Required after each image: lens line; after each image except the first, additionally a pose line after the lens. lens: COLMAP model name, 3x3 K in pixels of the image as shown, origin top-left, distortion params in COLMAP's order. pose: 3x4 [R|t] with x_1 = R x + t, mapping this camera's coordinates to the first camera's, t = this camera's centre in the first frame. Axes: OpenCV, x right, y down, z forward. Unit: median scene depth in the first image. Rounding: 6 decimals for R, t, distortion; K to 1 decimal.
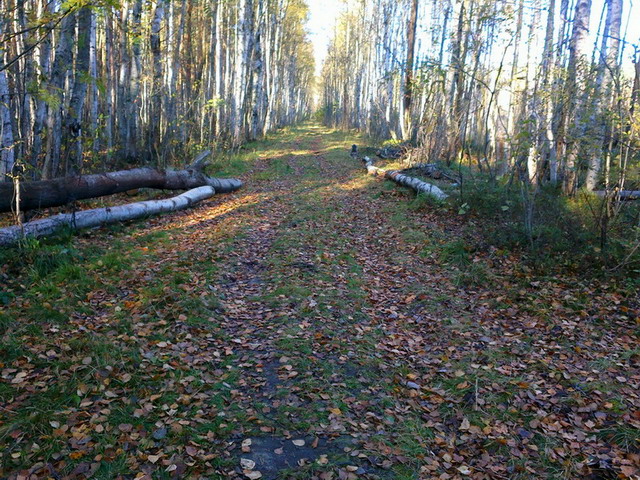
lens RADIAL K [[561.0, 0, 320.0], [0, 561.0, 240.0], [0, 0, 1]] dist [-0.009244, -0.001585]
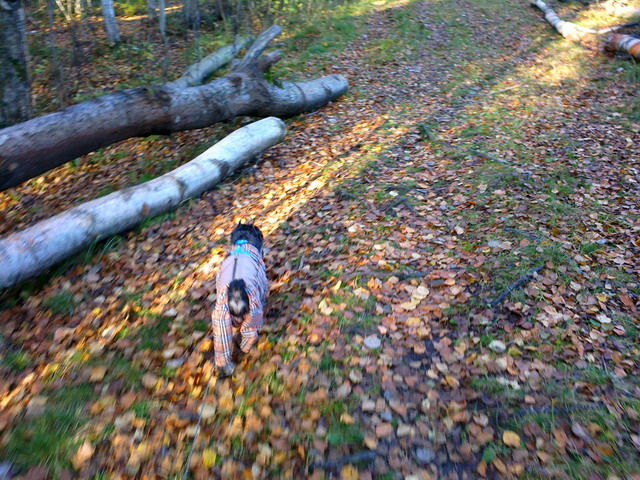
lens RADIAL K [[561.0, 0, 320.0], [0, 561.0, 240.0], [0, 0, 1]] dist [-0.009244, -0.001585]
pose [[0.981232, 0.036103, -0.189421, -0.070791], [0.016097, 0.963553, 0.267033, -0.118007], [0.192157, -0.265071, 0.944888, 0.541159]]
